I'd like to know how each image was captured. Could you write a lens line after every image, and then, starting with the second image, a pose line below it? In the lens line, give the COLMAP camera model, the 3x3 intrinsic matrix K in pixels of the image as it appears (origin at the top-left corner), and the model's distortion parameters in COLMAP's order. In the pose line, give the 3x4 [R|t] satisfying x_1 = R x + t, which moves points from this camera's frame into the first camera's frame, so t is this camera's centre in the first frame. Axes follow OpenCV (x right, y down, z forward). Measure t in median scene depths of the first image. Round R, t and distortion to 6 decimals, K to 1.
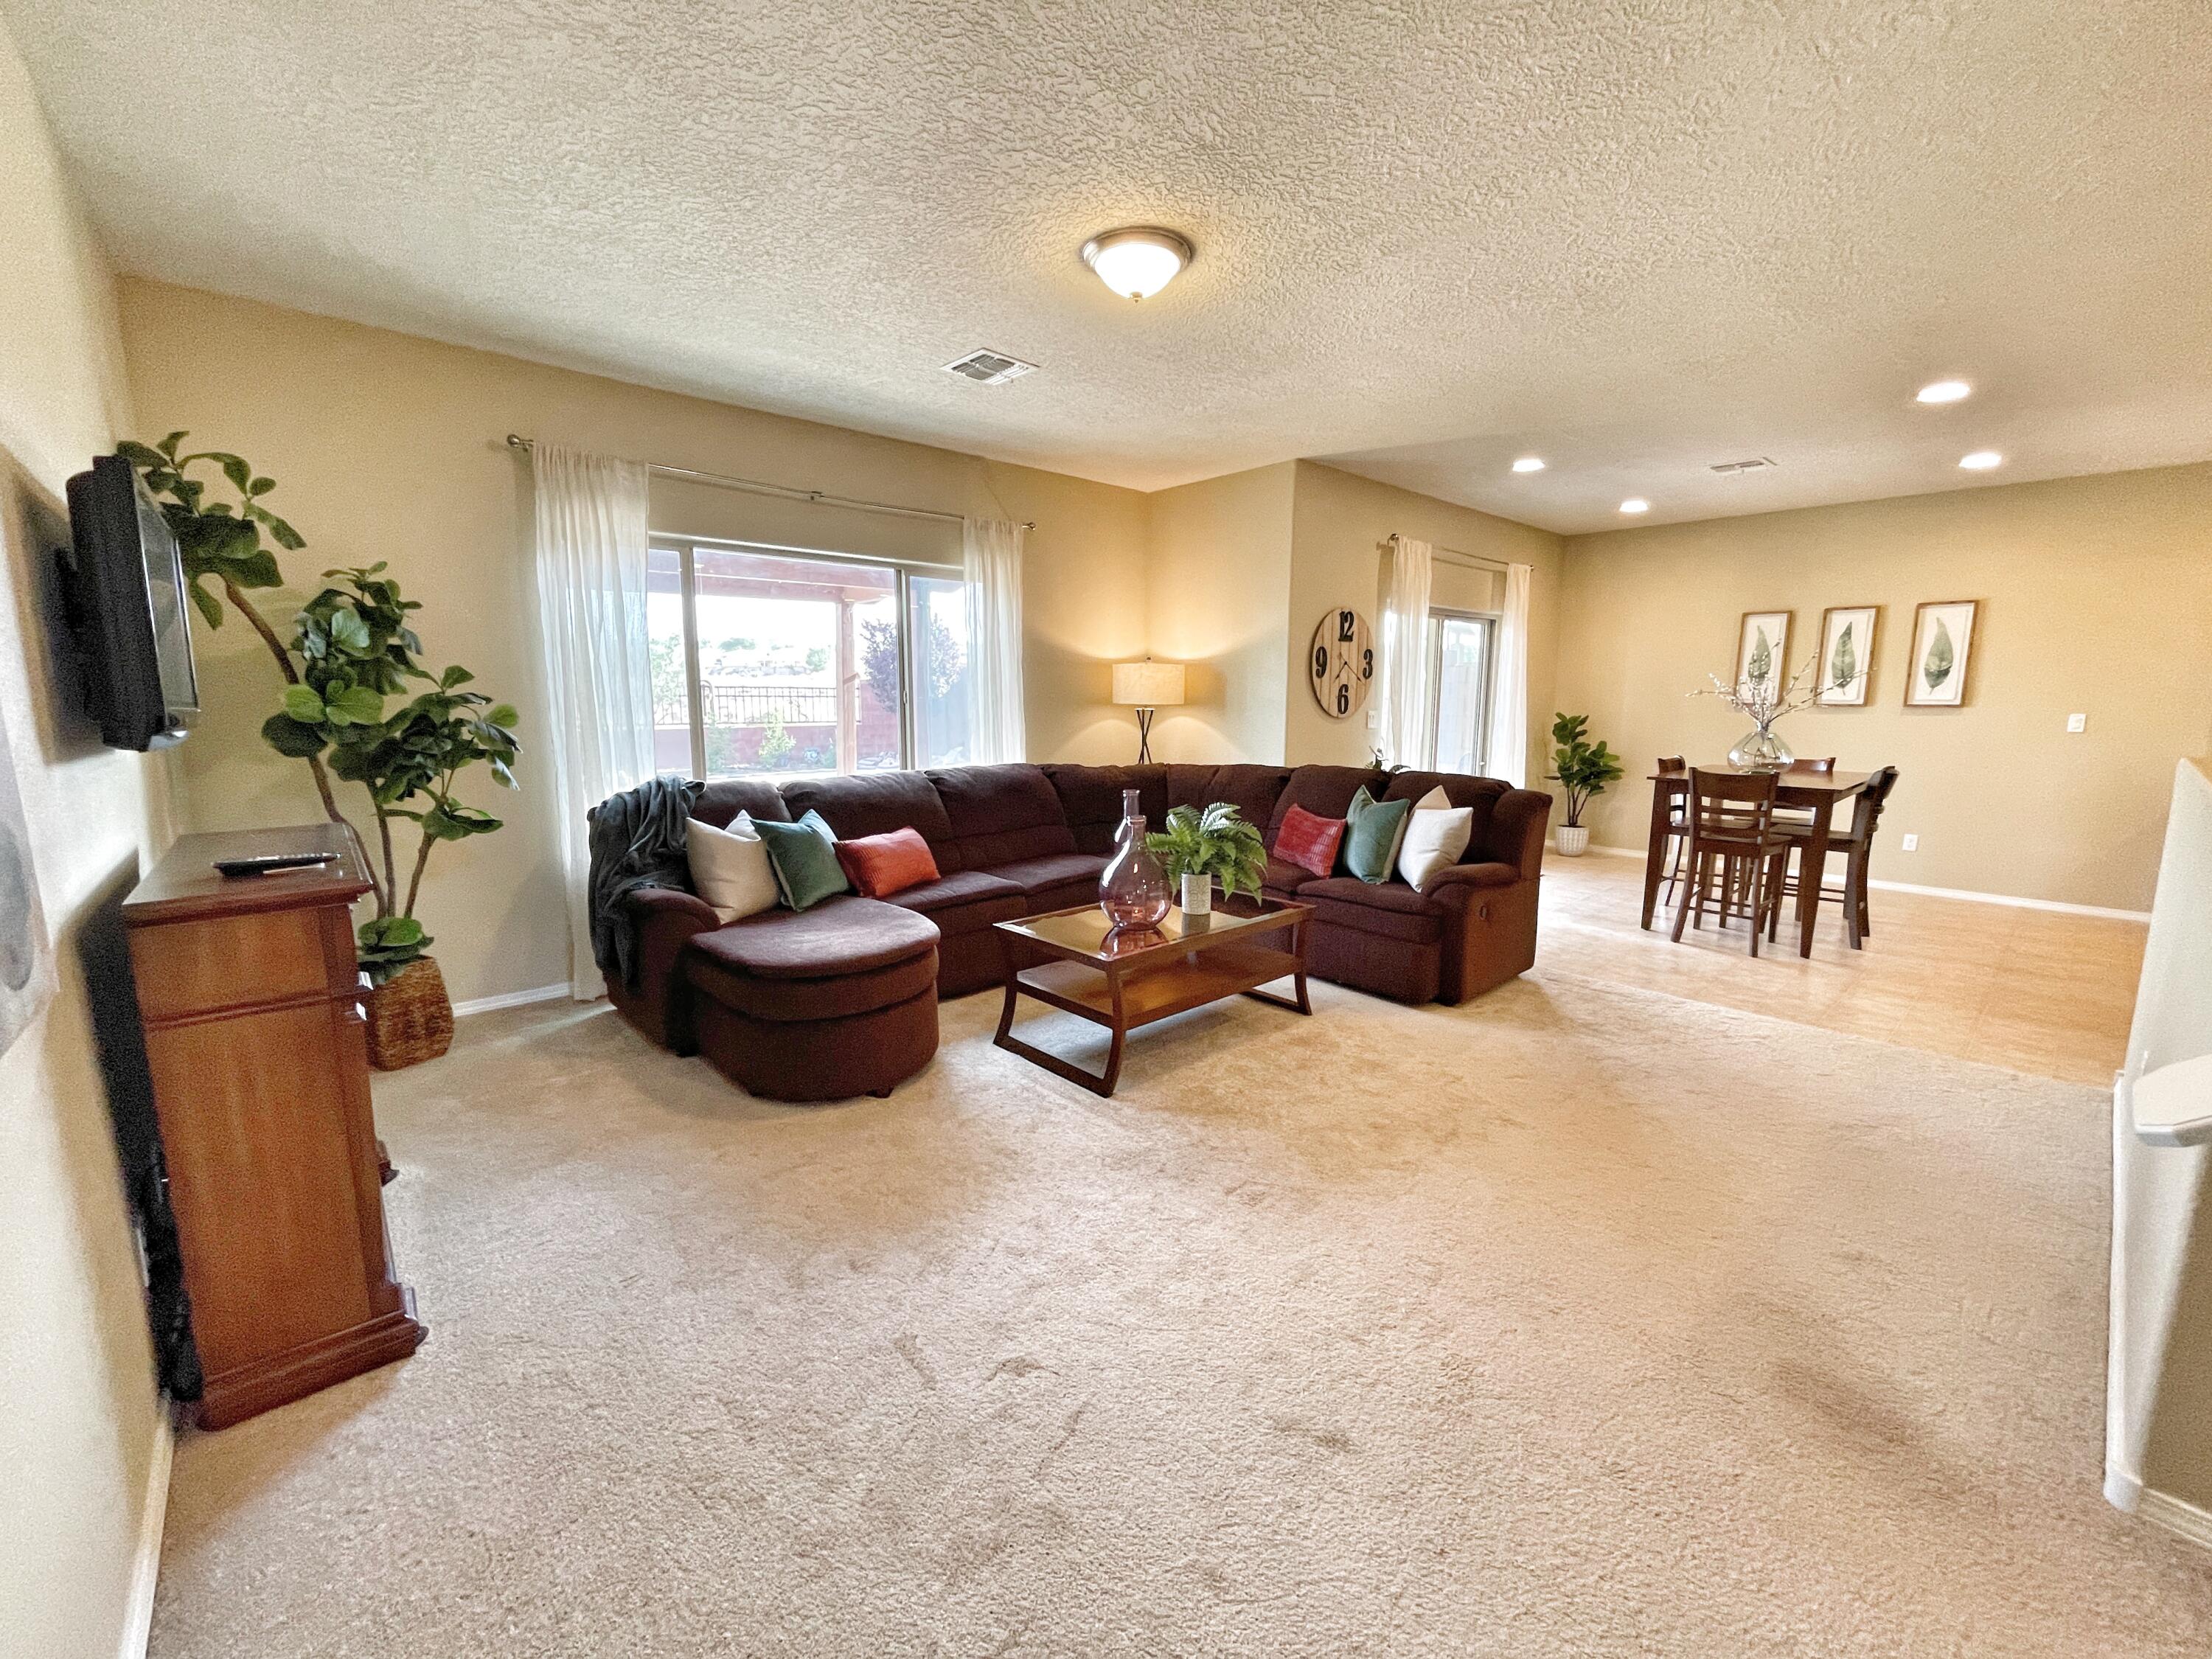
lens RADIAL K [[899.1, 0, 1099.6], [0, 899.1, 826.0], [0, 0, 1]] dist [-0.004351, 0.002619]
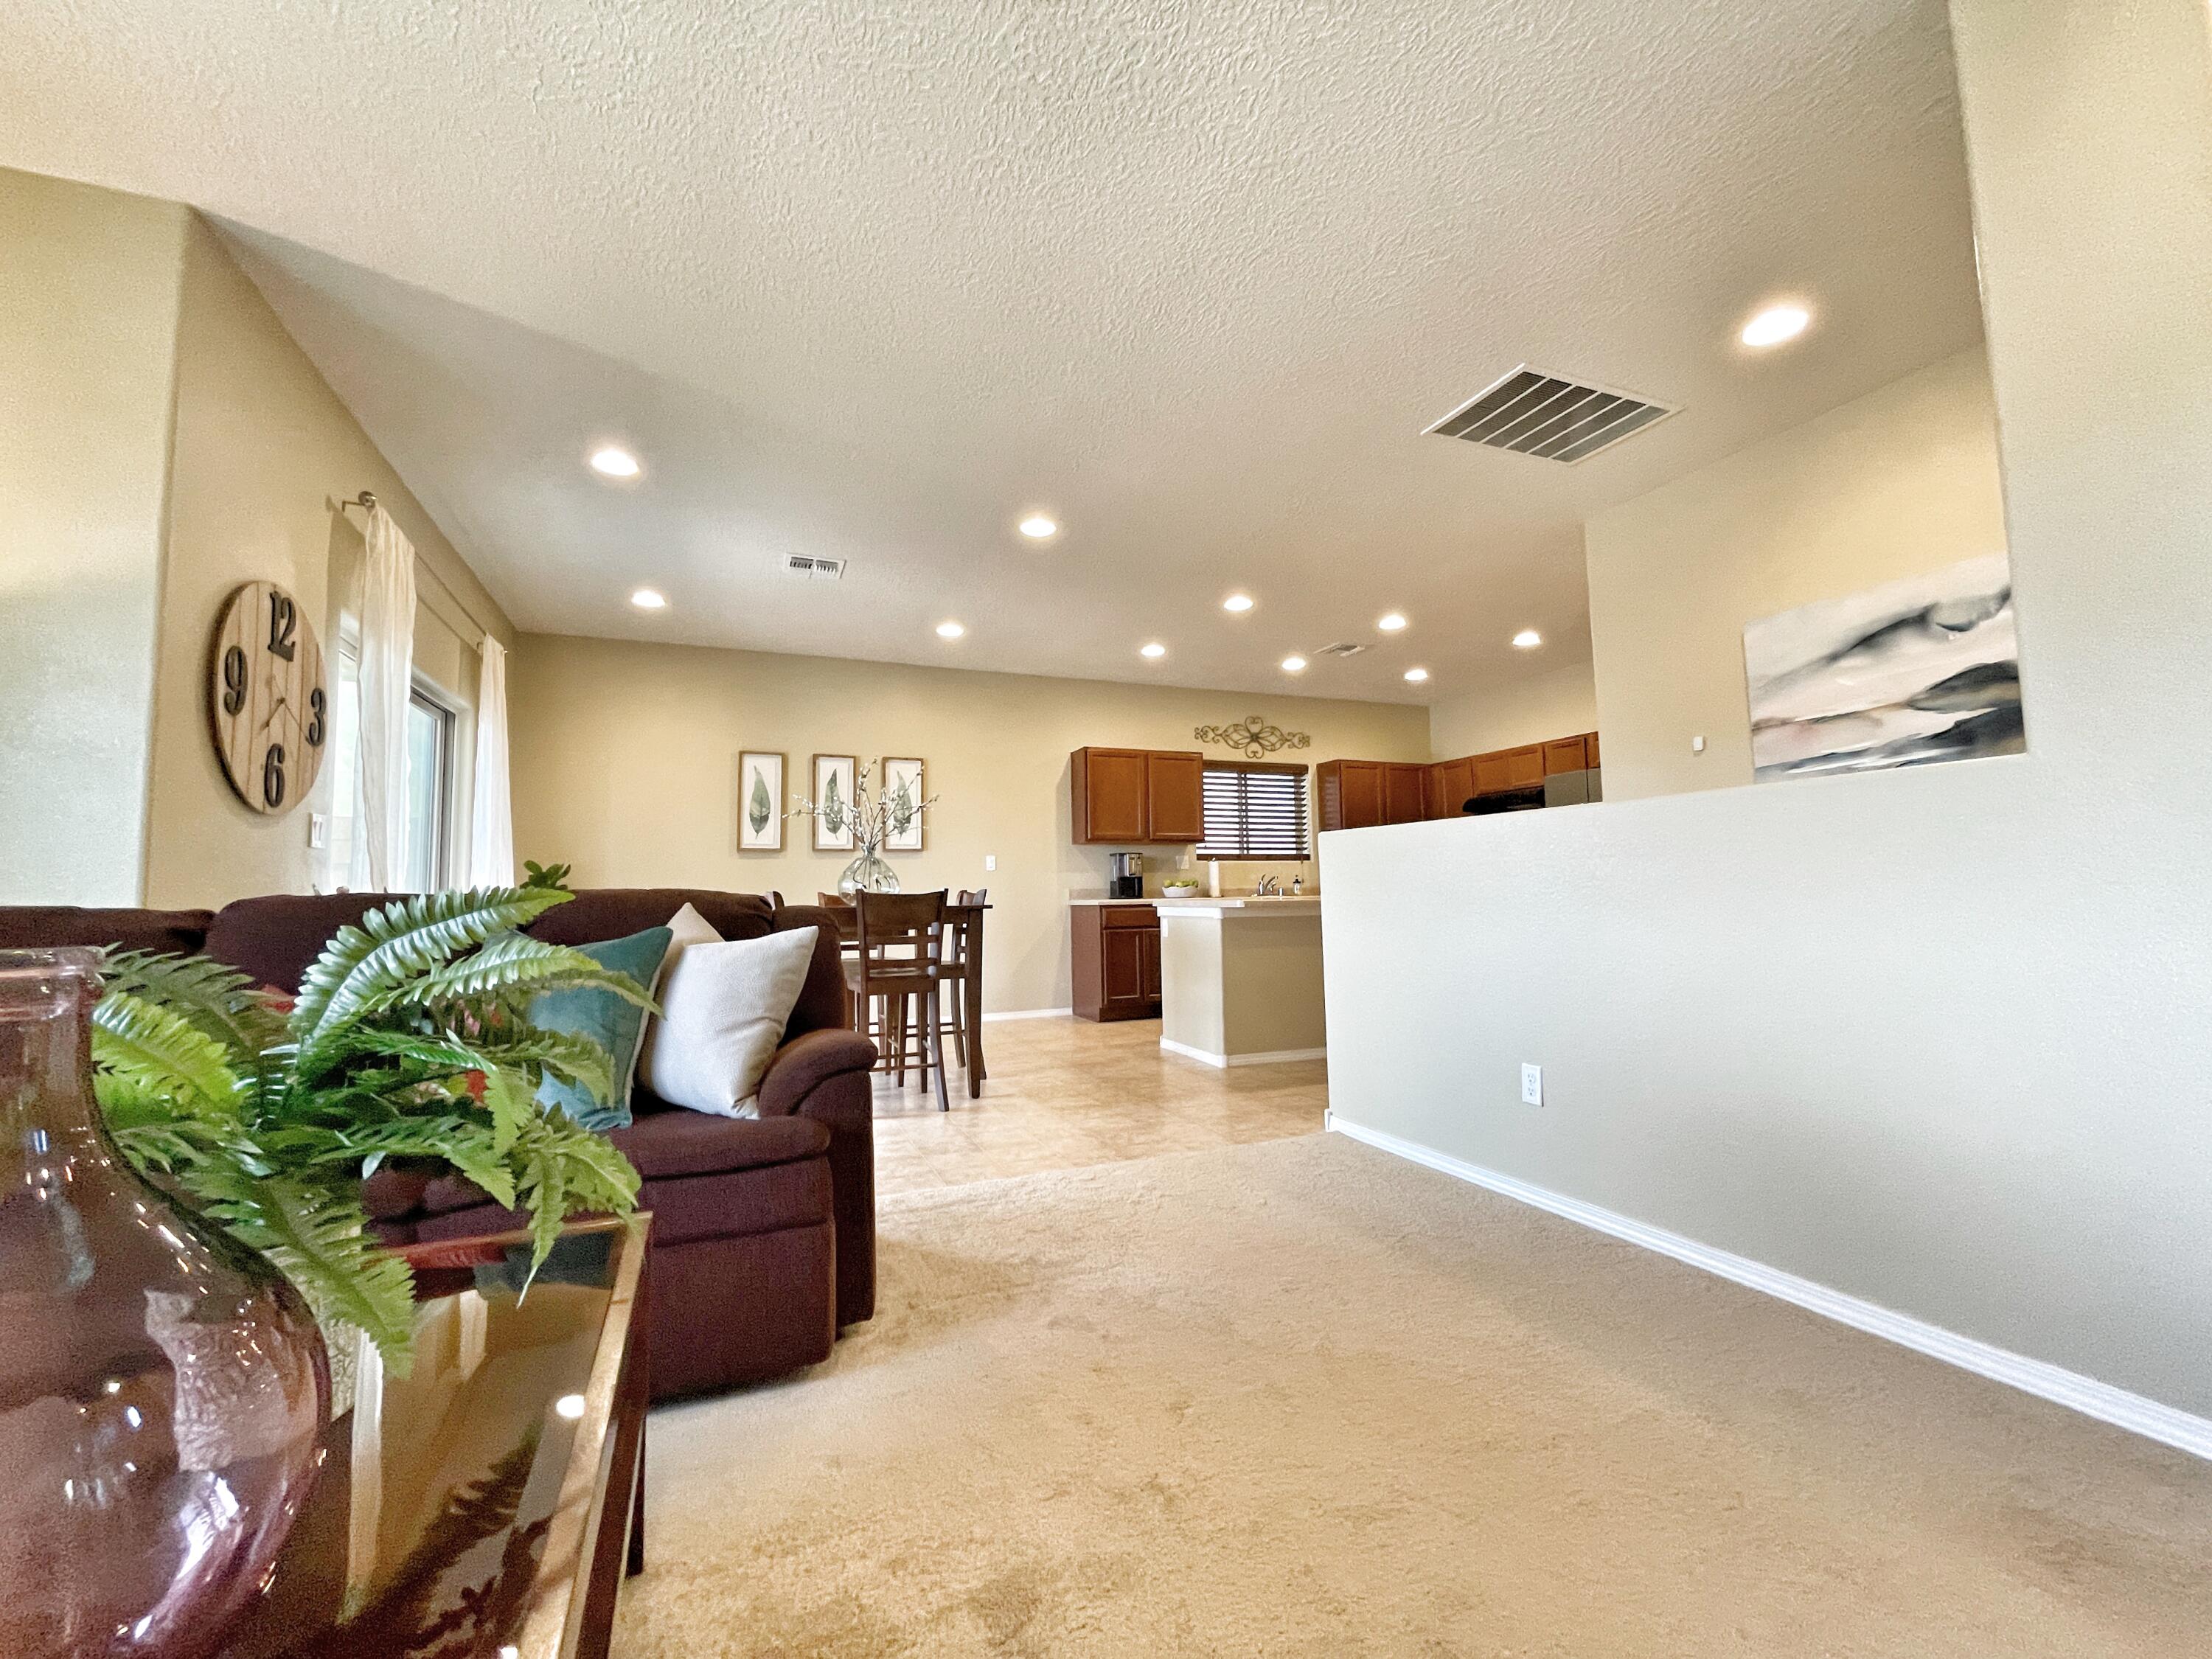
lens RADIAL K [[899.1, 0, 1094.5], [0, 899.1, 822.4], [0, 0, 1]] dist [-0.004351, 0.002619]
pose [[0.333762, 0.068520, 0.940164, -0.035626], [0.156453, 0.979496, -0.126928, 0.013280], [-0.929584, 0.189455, 0.316198, 0.700732]]
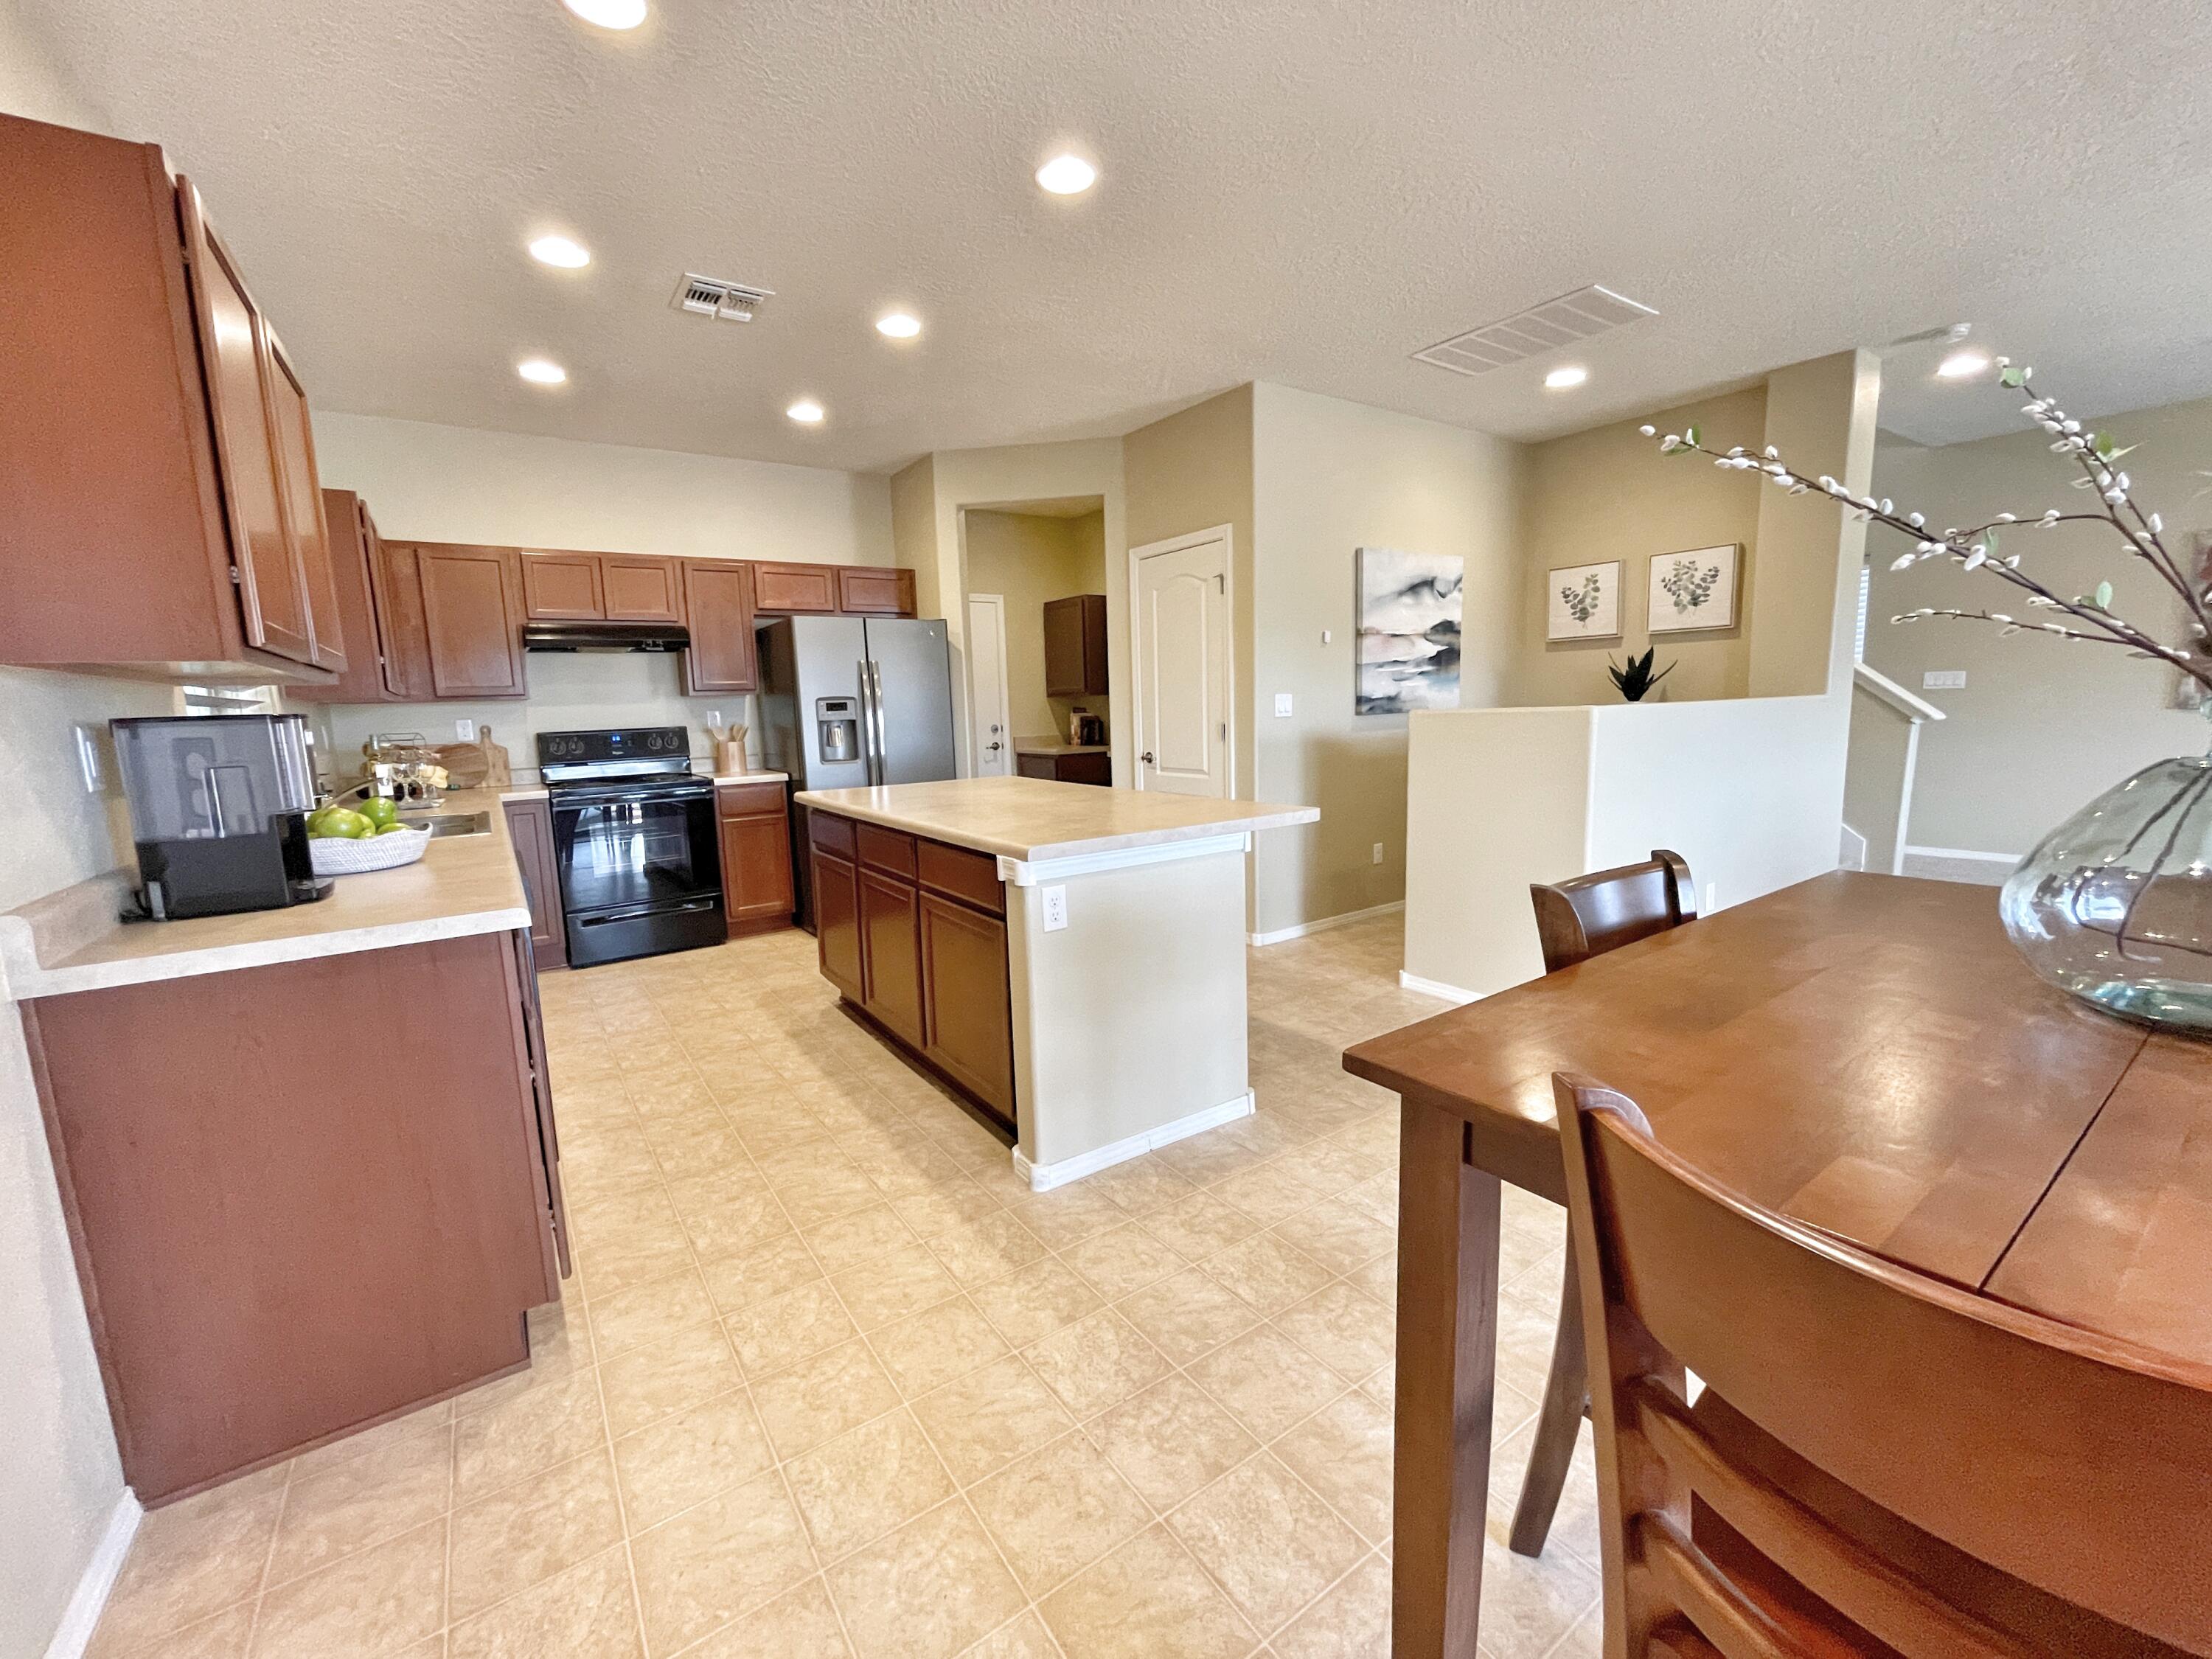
lens RADIAL K [[899.1, 0, 1095.1], [0, 899.1, 827.5], [0, 0, 1]] dist [-0.004351, 0.002619]
pose [[-0.991234, 0.010994, 0.131659, 1.285086], [0.047974, 0.958464, 0.281151, -0.204398], [-0.123099, 0.285003, -0.950589, 1.640372]]
